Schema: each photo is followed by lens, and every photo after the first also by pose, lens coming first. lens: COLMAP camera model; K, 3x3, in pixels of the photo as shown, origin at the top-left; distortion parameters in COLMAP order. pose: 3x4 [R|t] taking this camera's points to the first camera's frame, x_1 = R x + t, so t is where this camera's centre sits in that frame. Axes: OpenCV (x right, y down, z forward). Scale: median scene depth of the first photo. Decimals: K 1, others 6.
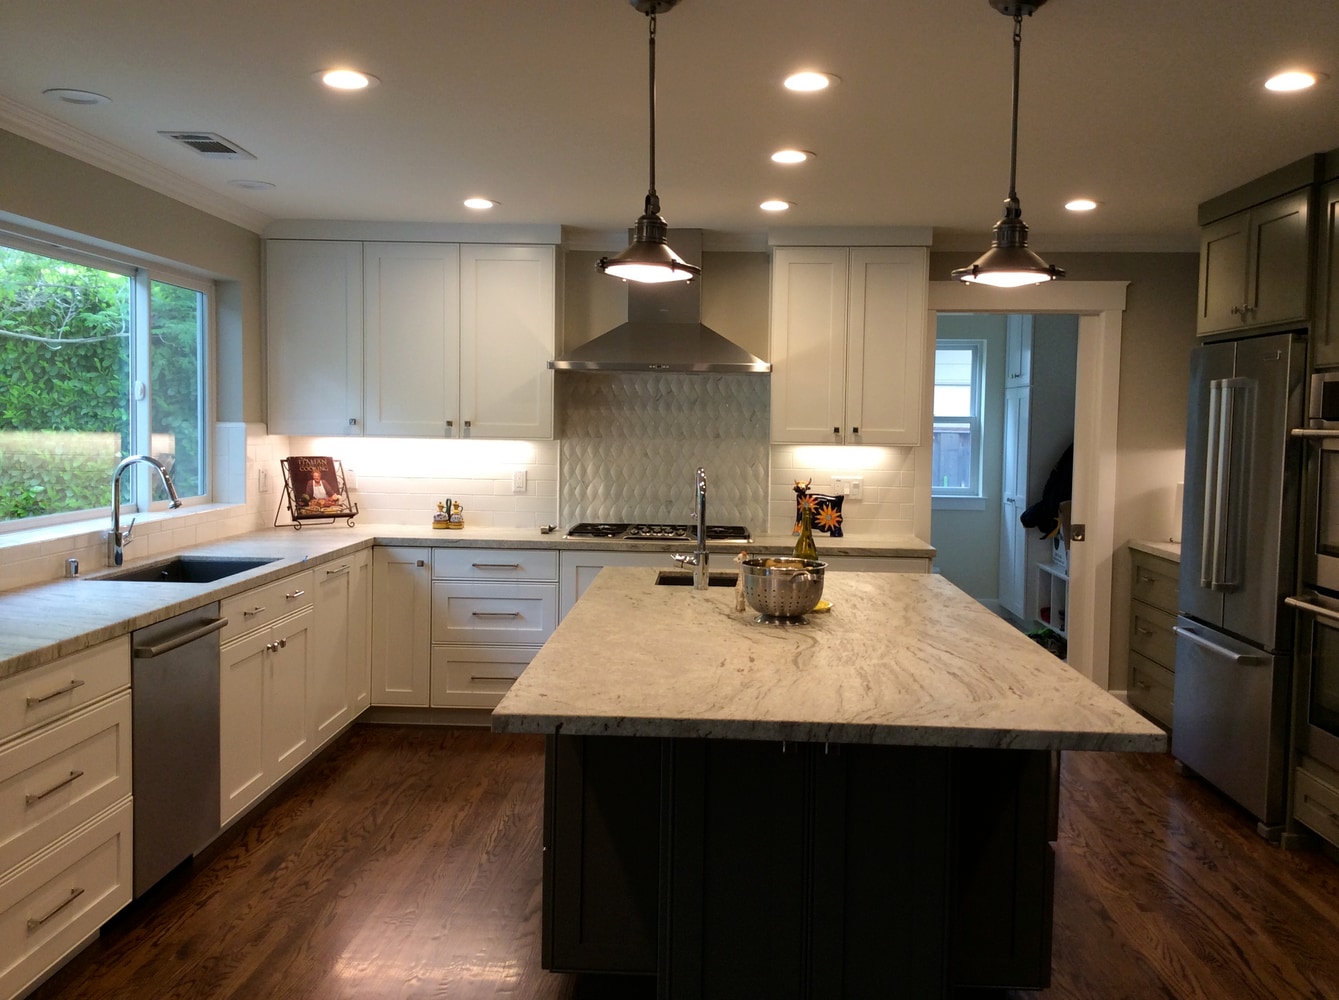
lens RADIAL K [[1264.4, 0, 656.5], [0, 1264.4, 429.1], [0, 0, 1]] dist [0.053372, 0.000000]
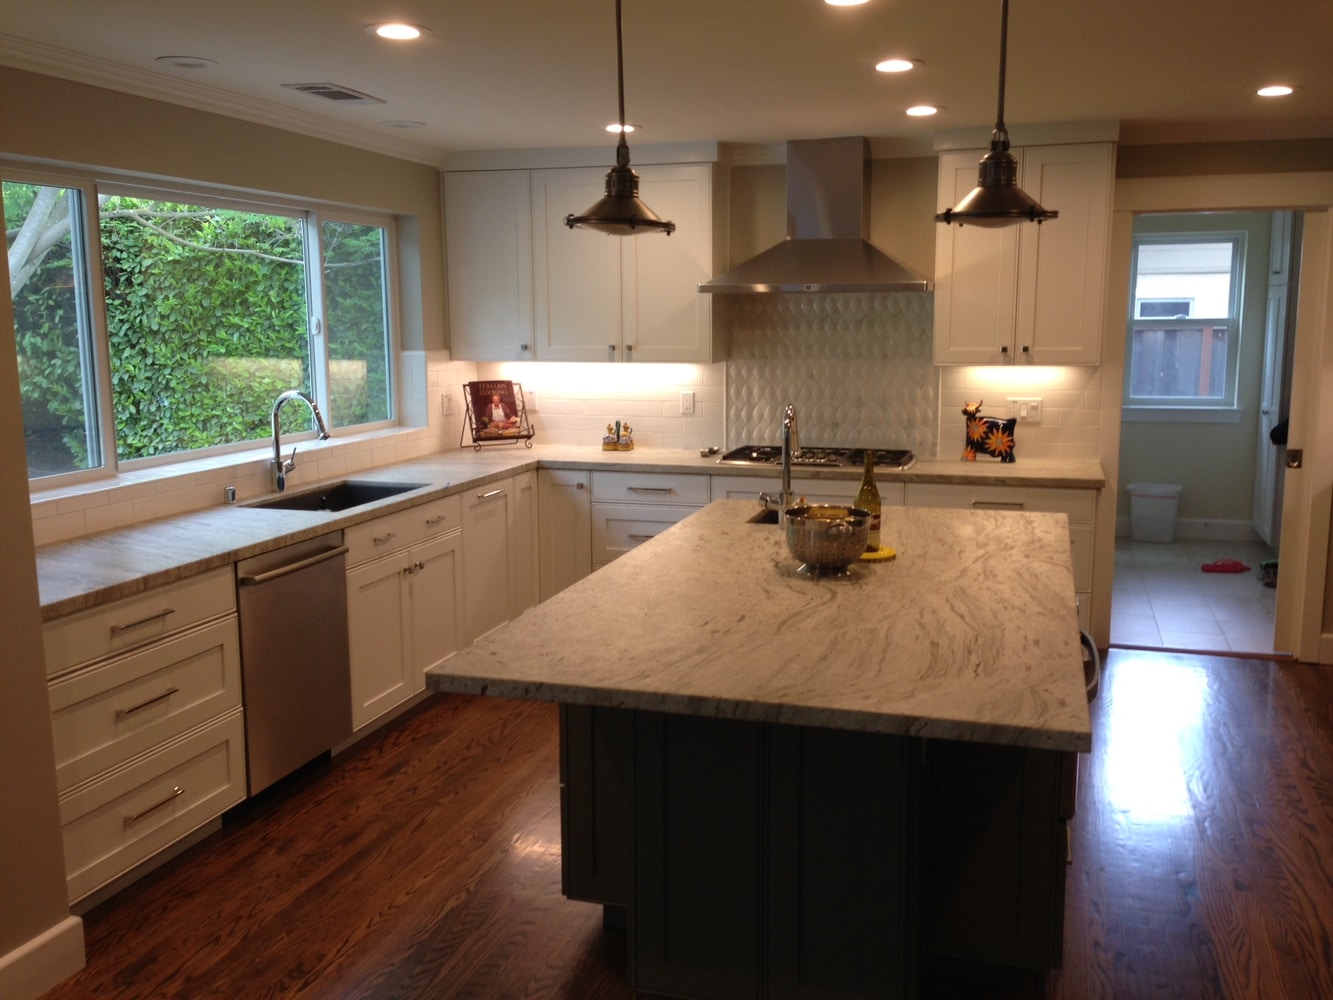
lens RADIAL K [[1259.2, 0, 655.3], [0, 1259.2, 455.0], [0, 0, 1]] dist [0.077576, 0.000000]
pose [[0.968812, 0.006472, -0.247714, 0.158187], [0.019671, 0.994496, 0.102916, -0.029522], [0.247017, -0.104579, 0.963351, 0.030753]]
